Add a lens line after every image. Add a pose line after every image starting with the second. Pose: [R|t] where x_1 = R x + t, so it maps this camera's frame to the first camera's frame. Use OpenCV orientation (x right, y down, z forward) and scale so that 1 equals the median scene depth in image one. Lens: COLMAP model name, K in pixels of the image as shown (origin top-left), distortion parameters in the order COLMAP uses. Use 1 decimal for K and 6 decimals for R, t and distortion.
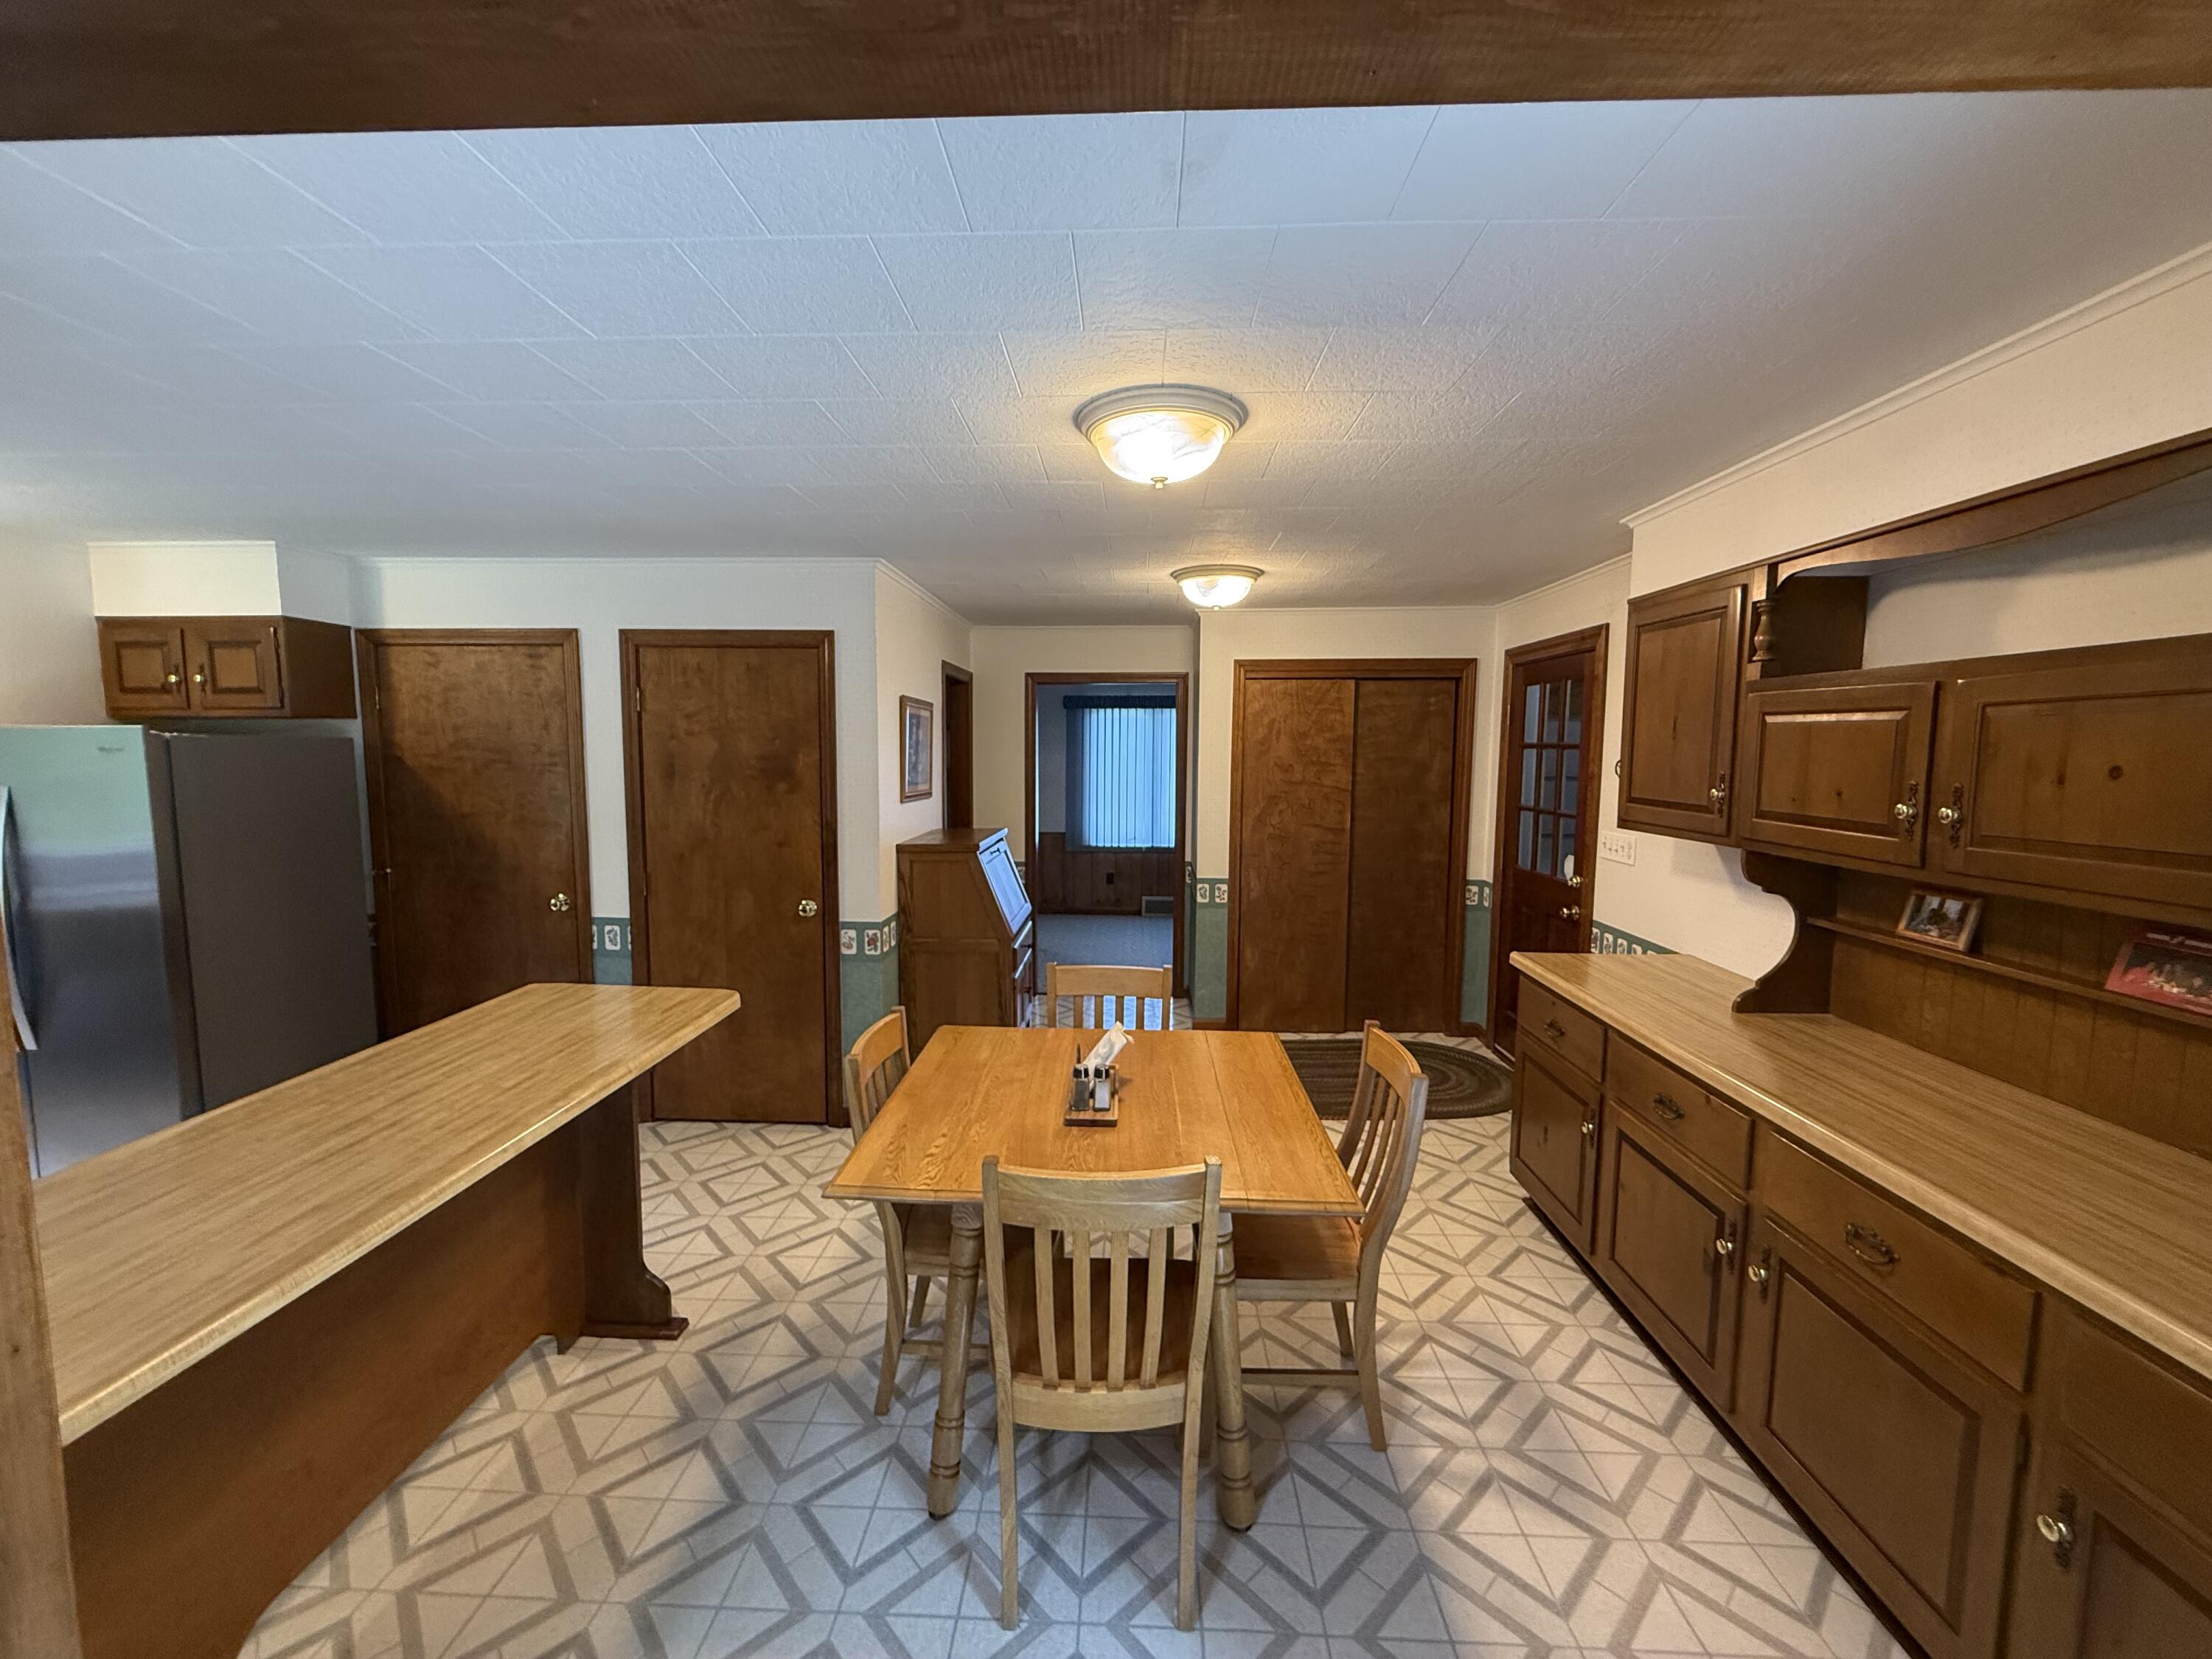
lens RADIAL K [[879.0, 0, 1097.2], [0, 879.0, 830.9], [0, 0, 1]] dist [-0.001621, -0.000131]
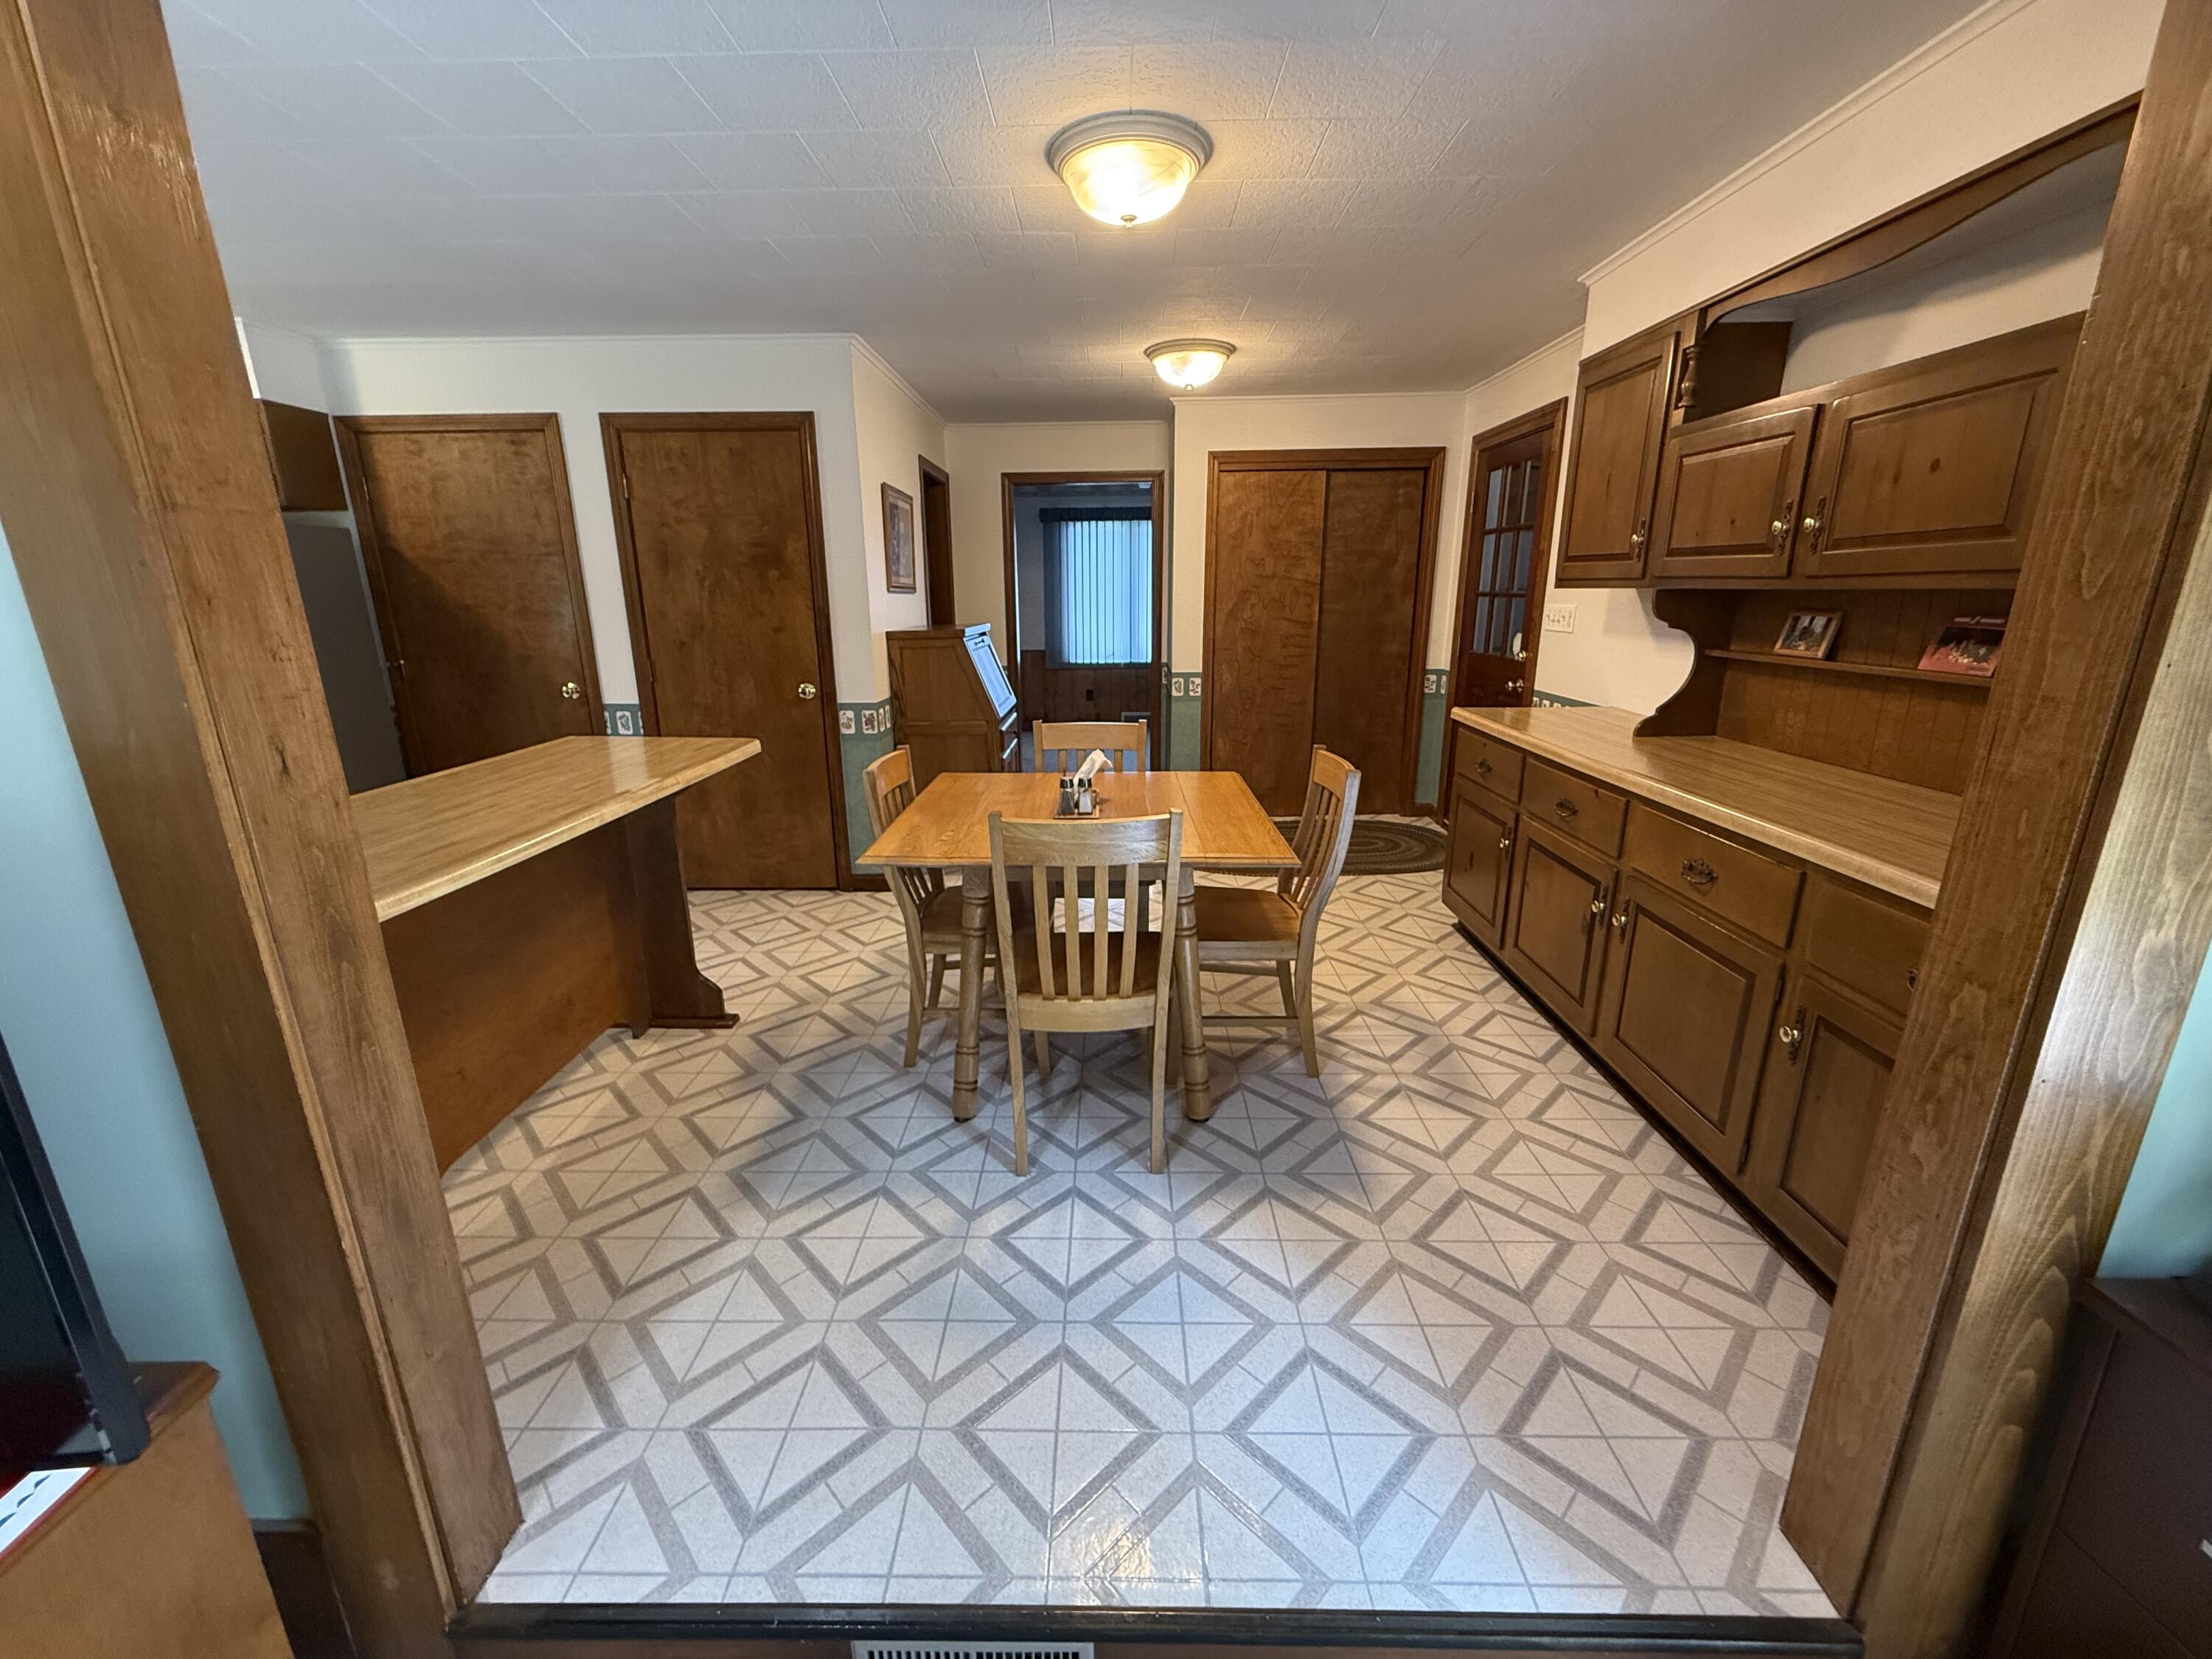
lens RADIAL K [[879.0, 0, 1097.1], [0, 879.0, 832.0], [0, 0, 1]] dist [-0.001621, -0.000131]
pose [[0.999587, -0.020232, 0.020411, -0.003054], [0.016411, 0.984861, 0.172570, 0.117995], [-0.023594, -0.172163, 0.984786, -0.133851]]
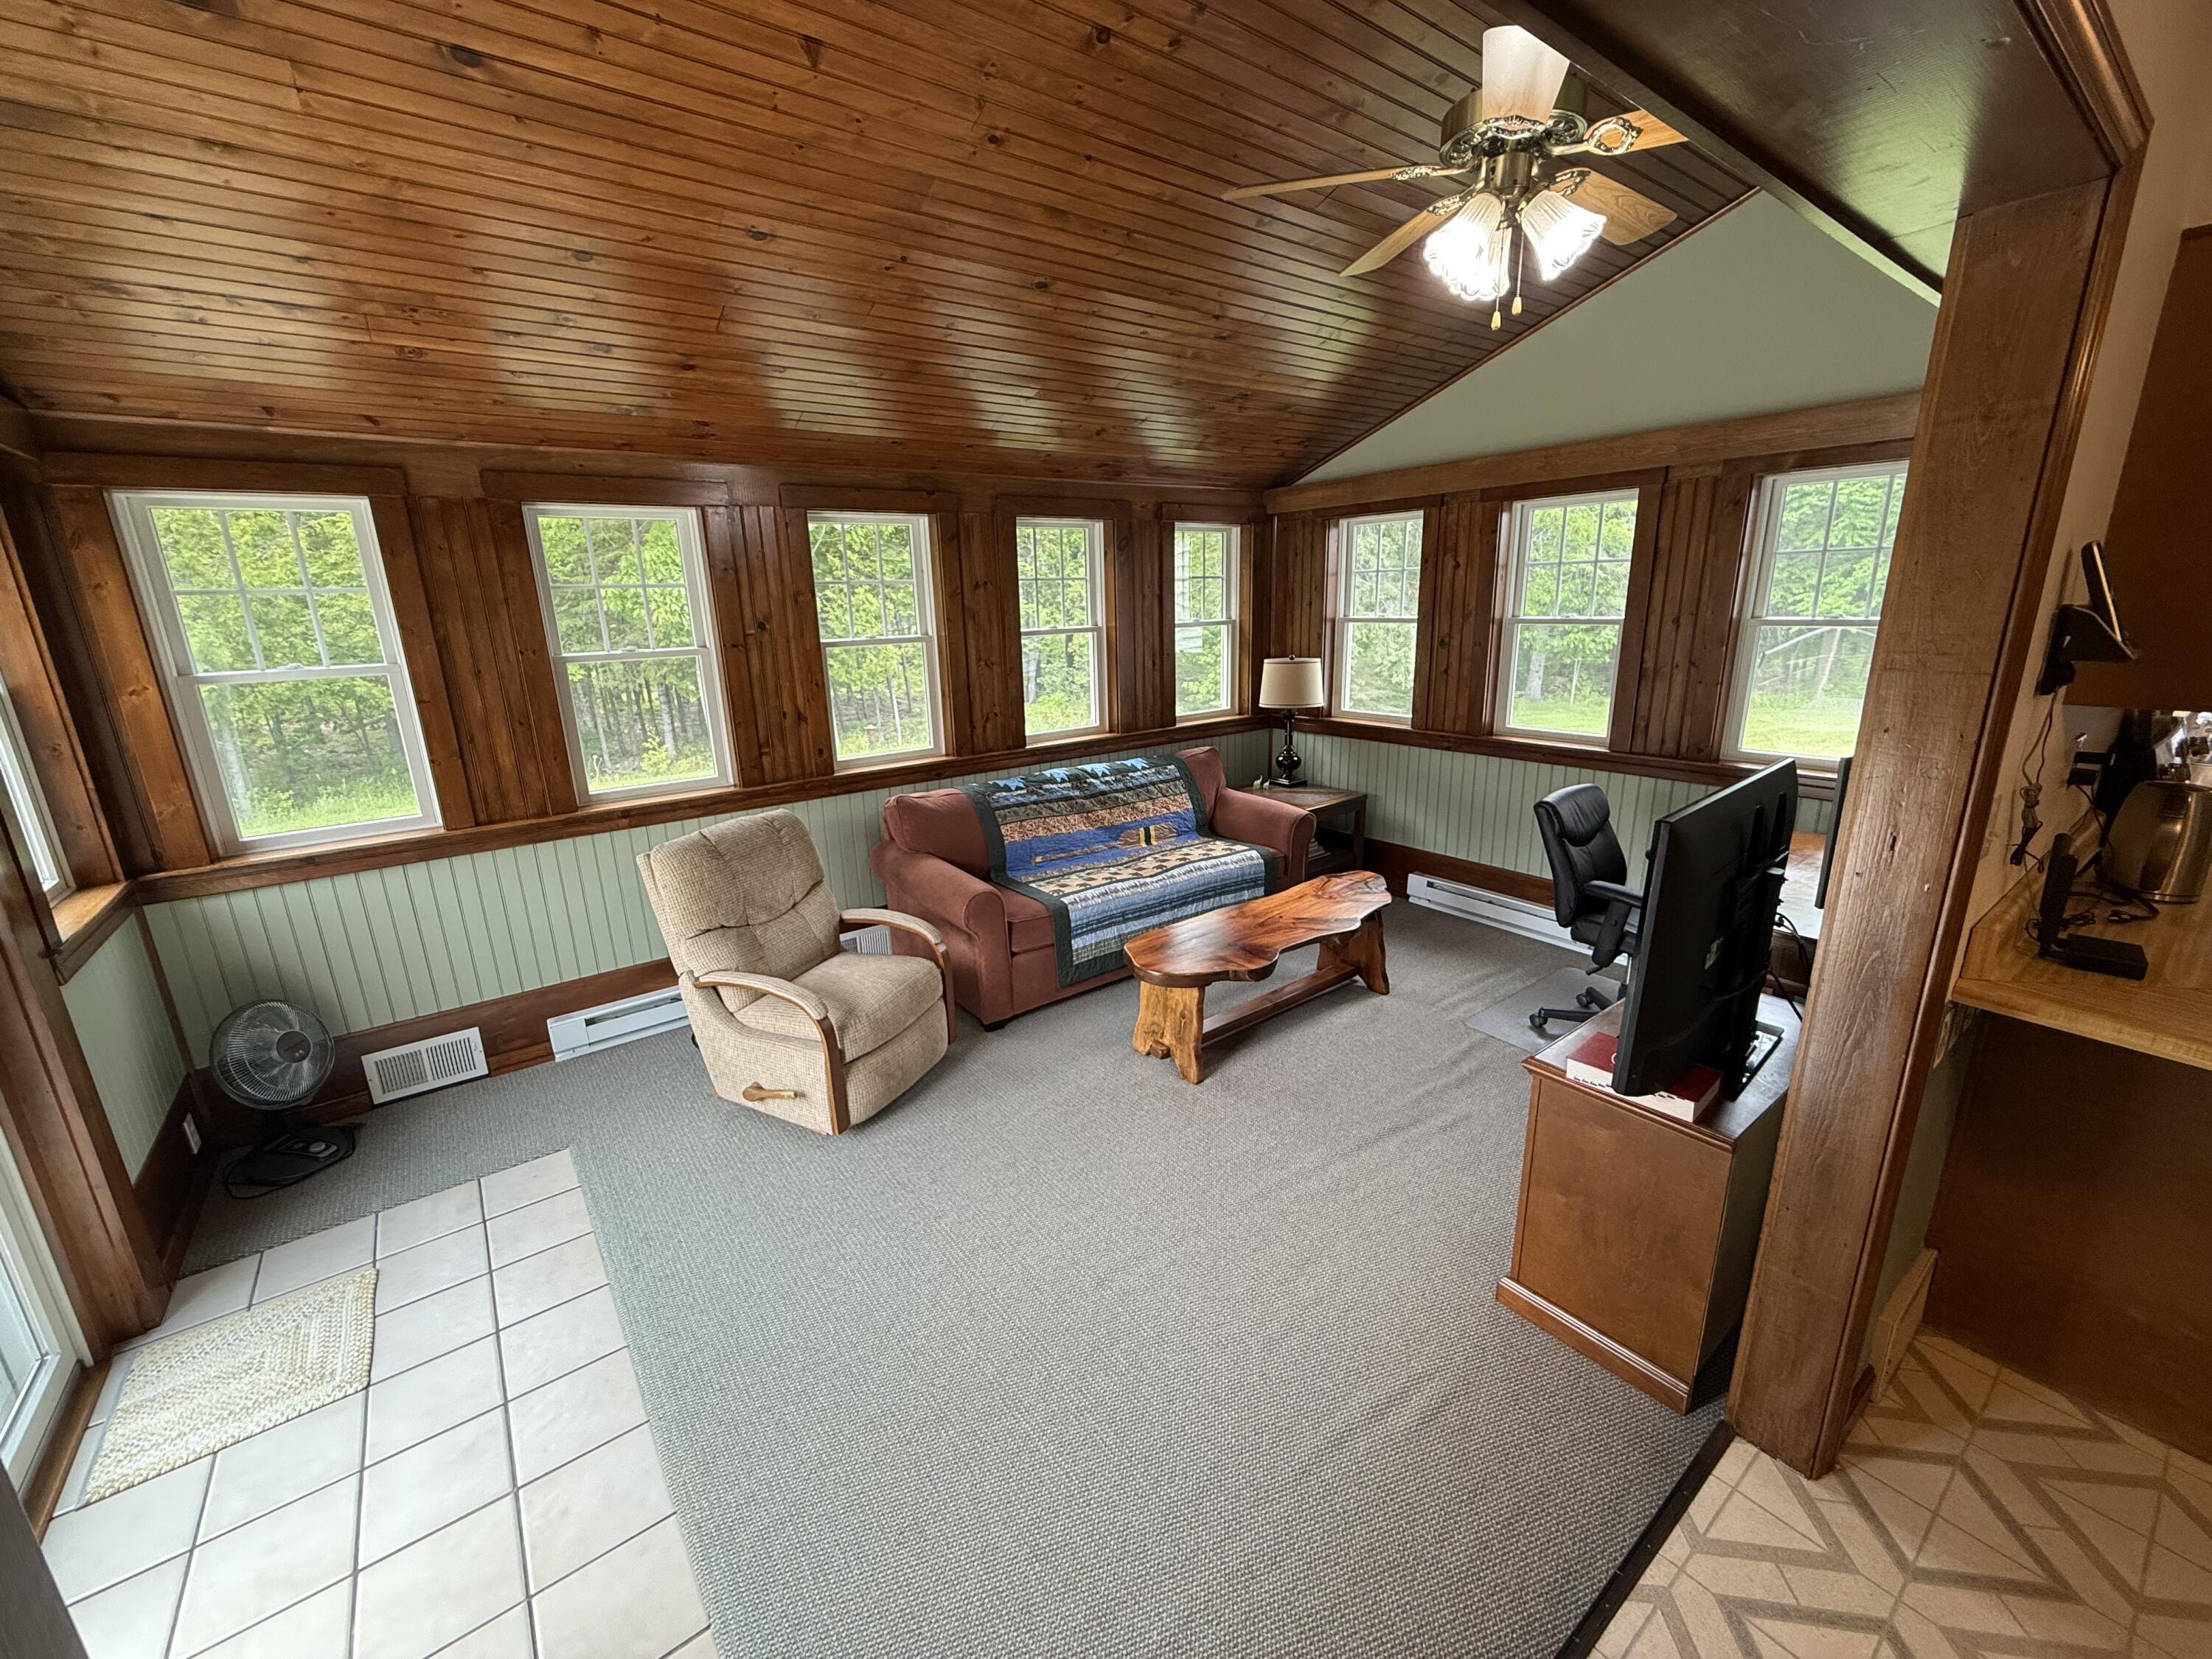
lens RADIAL K [[879.0, 0, 1093.9], [0, 879.0, 830.6], [0, 0, 1]] dist [-0.001621, -0.000131]
pose [[-0.778743, 0.178034, -0.601551, 0.360273], [-0.036123, 0.944570, 0.326317, -0.020080], [0.626303, 0.275847, -0.729146, 0.346439]]
